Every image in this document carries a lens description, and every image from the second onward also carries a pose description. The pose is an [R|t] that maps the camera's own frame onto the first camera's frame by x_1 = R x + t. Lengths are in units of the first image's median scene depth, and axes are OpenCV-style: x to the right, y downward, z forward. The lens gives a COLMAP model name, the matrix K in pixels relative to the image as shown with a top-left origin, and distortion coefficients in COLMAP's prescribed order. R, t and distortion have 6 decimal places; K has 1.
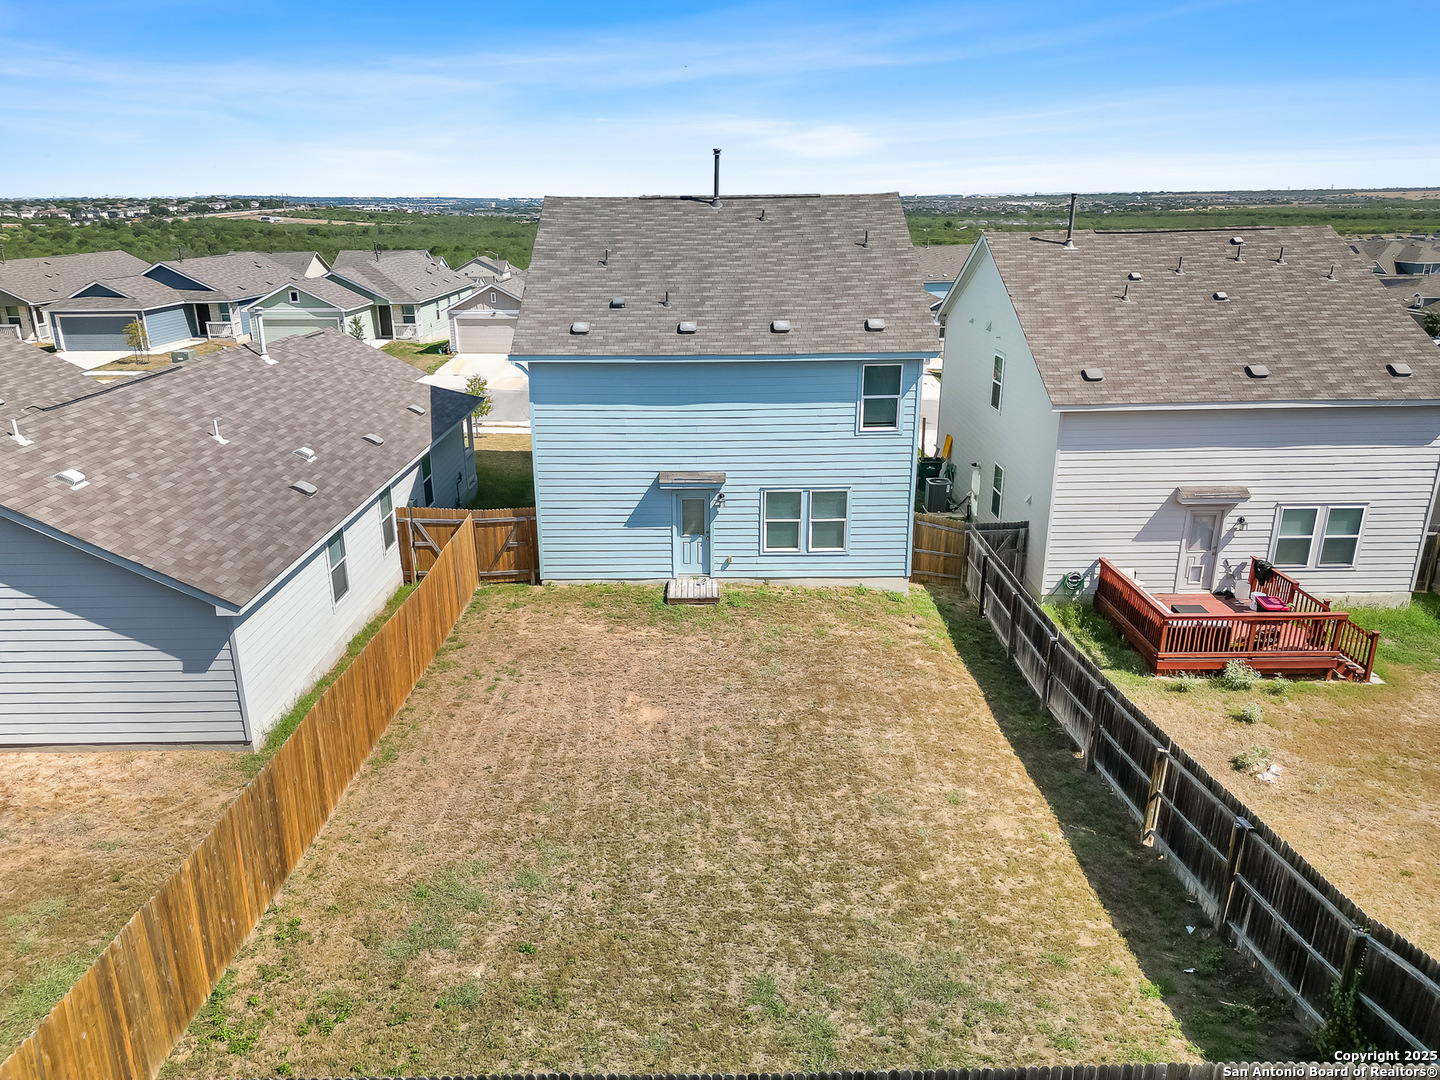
lens RADIAL K [[956.9, 0, 720.0], [0, 956.9, 540.0], [0, 0, 1]] dist [0.046796, -0.050262]
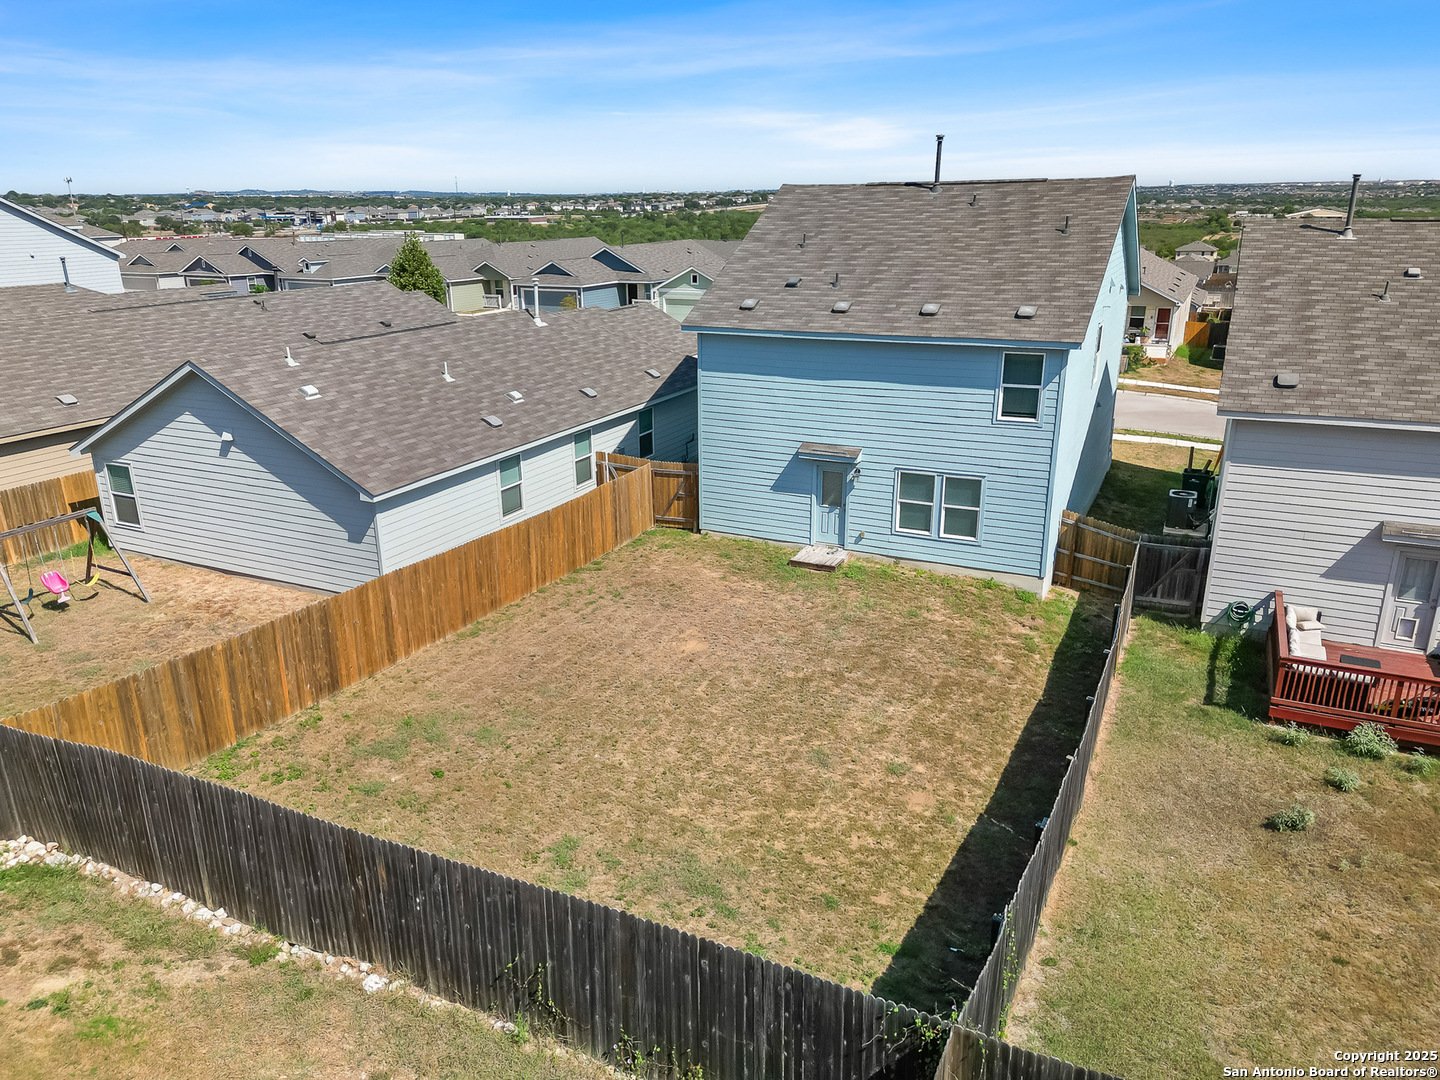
lens RADIAL K [[956.9, 0, 720.0], [0, 956.9, 540.0], [0, 0, 1]] dist [0.046796, -0.050262]
pose [[0.905027, 0.139717, -0.401753, 0.292337], [-0.136337, 0.989966, 0.037152, 0.009625], [0.402913, 0.021151, 0.914994, -0.010504]]
